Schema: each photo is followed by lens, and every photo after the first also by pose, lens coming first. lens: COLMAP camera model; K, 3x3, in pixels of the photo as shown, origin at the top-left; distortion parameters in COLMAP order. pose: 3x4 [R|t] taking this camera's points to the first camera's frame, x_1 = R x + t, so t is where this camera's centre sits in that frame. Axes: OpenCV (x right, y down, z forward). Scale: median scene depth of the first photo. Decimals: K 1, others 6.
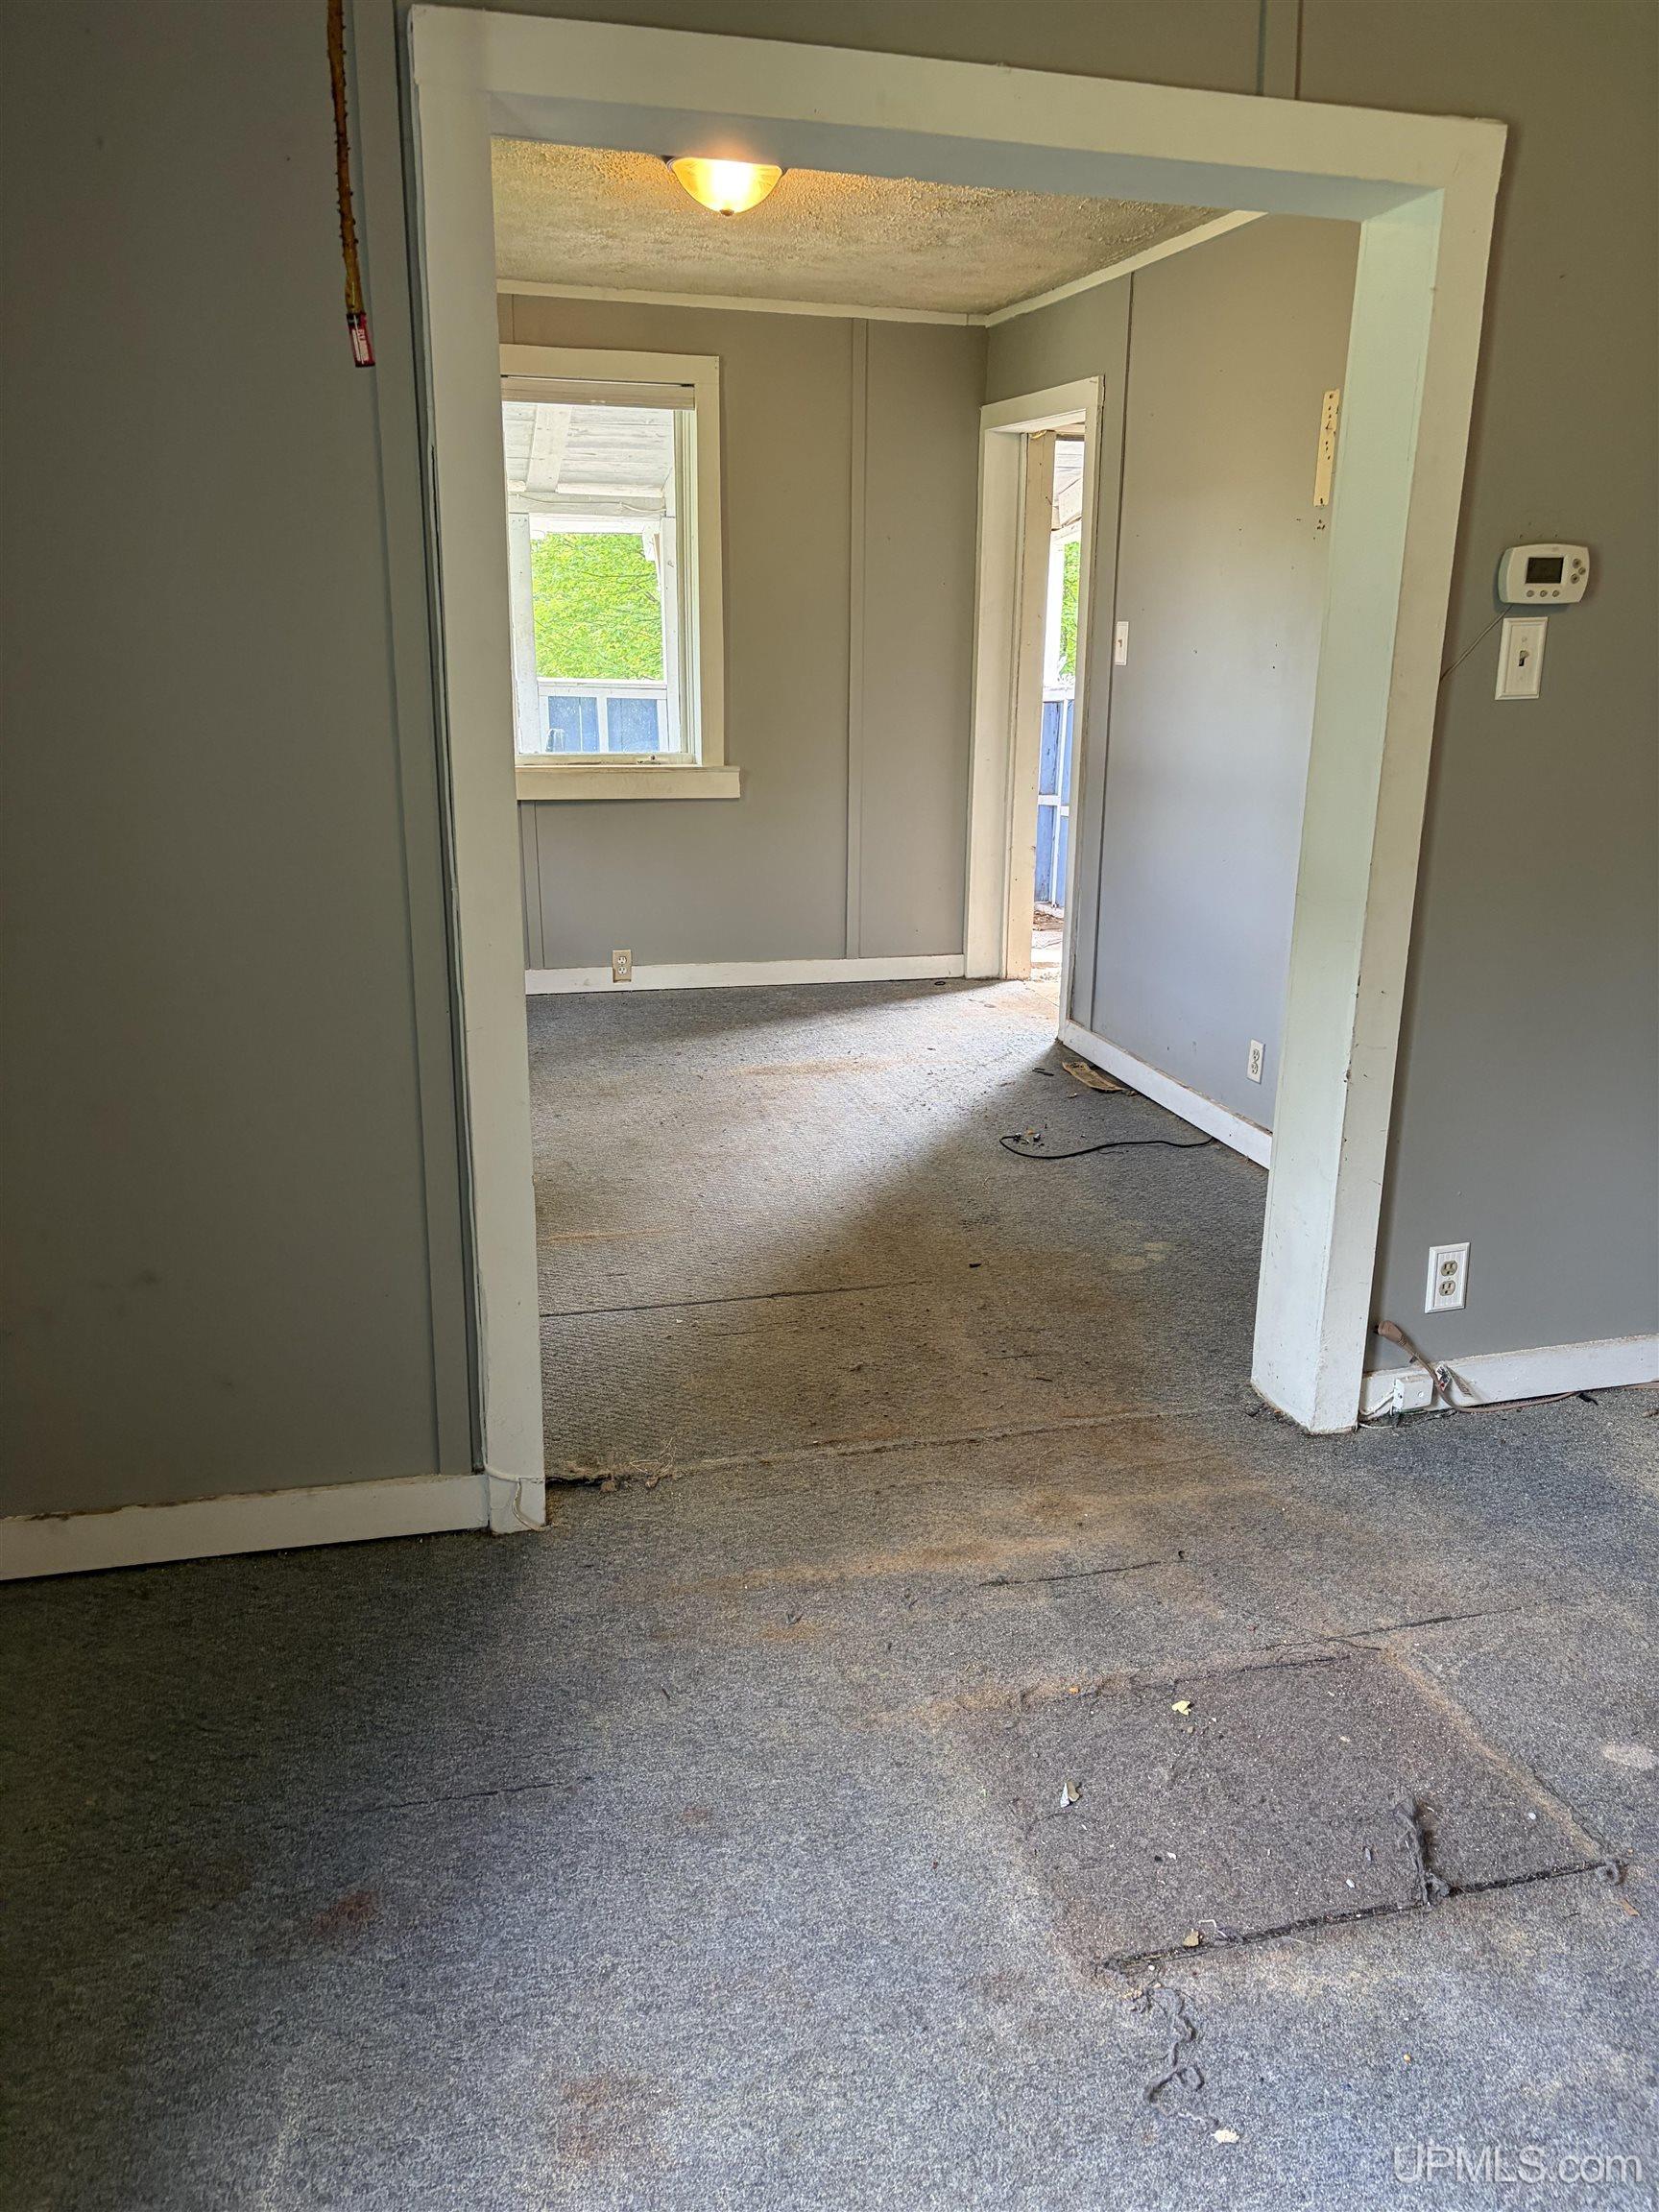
lens RADIAL K [[1649.9, 0, 835.3], [0, 1649.9, 1101.4], [0, 0, 1]] dist [0.034226, -0.031466]
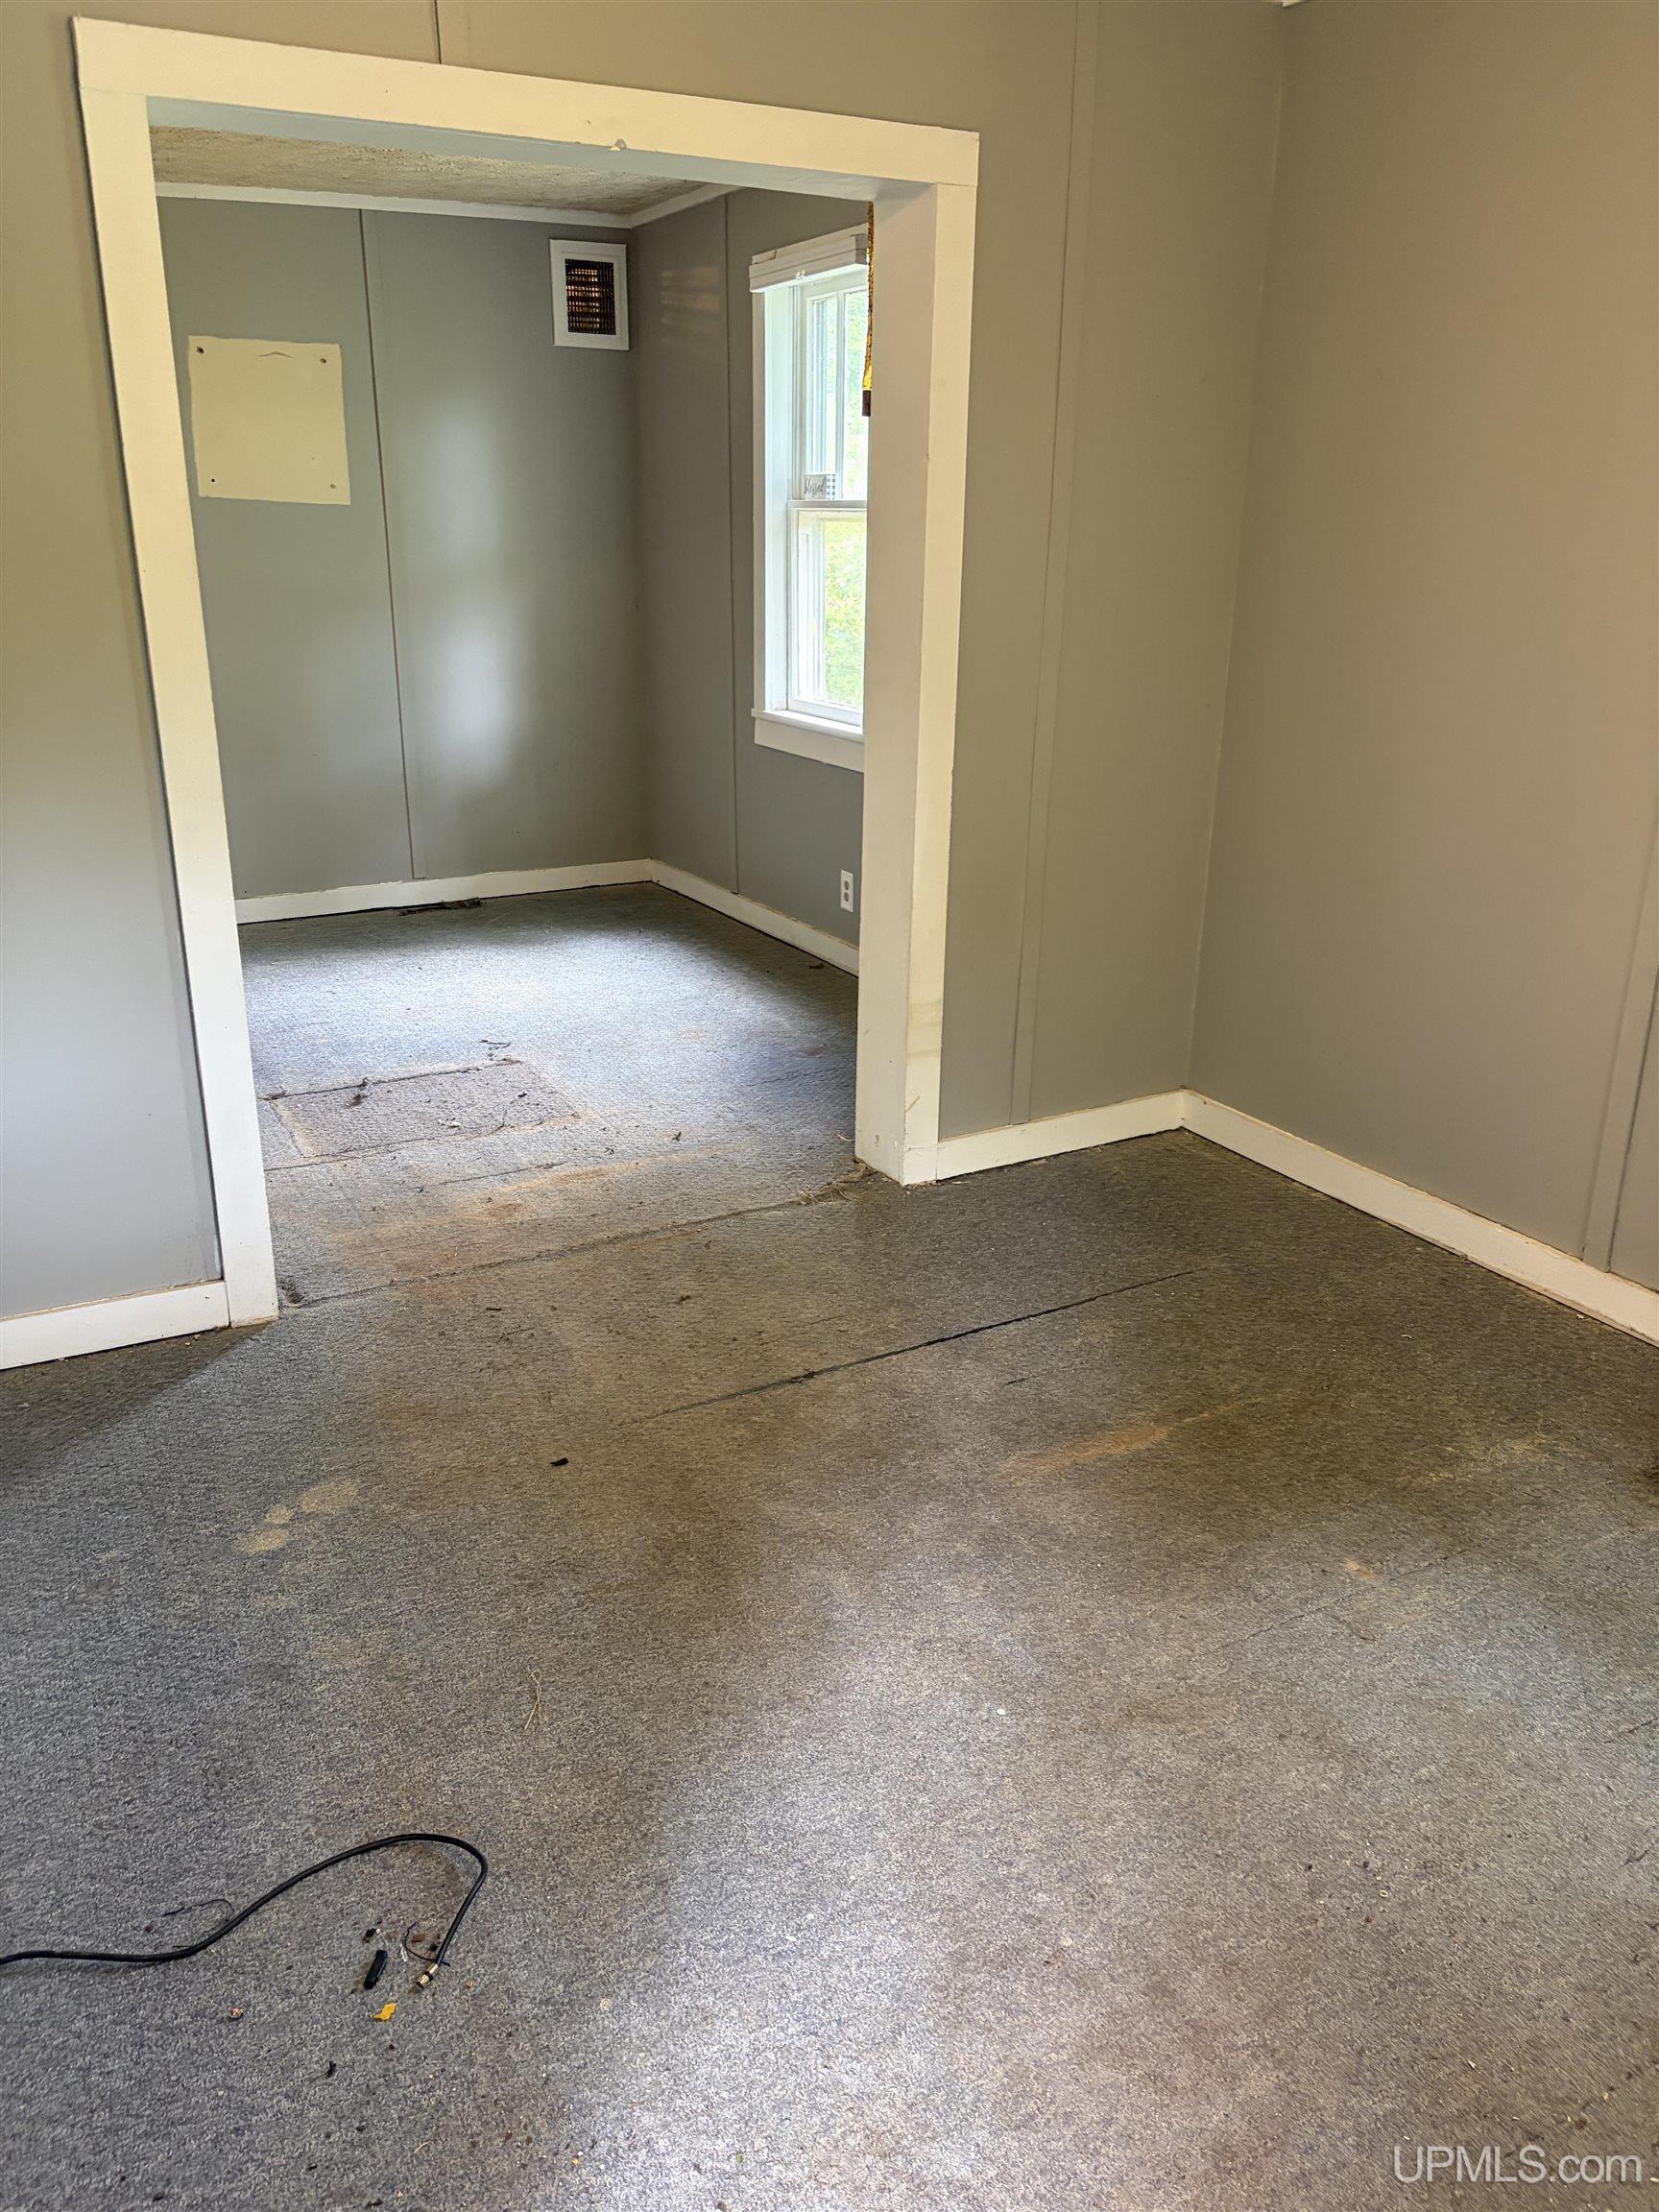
lens RADIAL K [[1649.9, 0, 821.6], [0, 1649.9, 1105.4], [0, 0, 1]] dist [0.034226, -0.031466]
pose [[-0.976022, 0.051914, -0.211391, 0.166314], [-0.079738, 0.818365, 0.569140, -0.619456], [0.202541, 0.572349, -0.794603, 2.127833]]
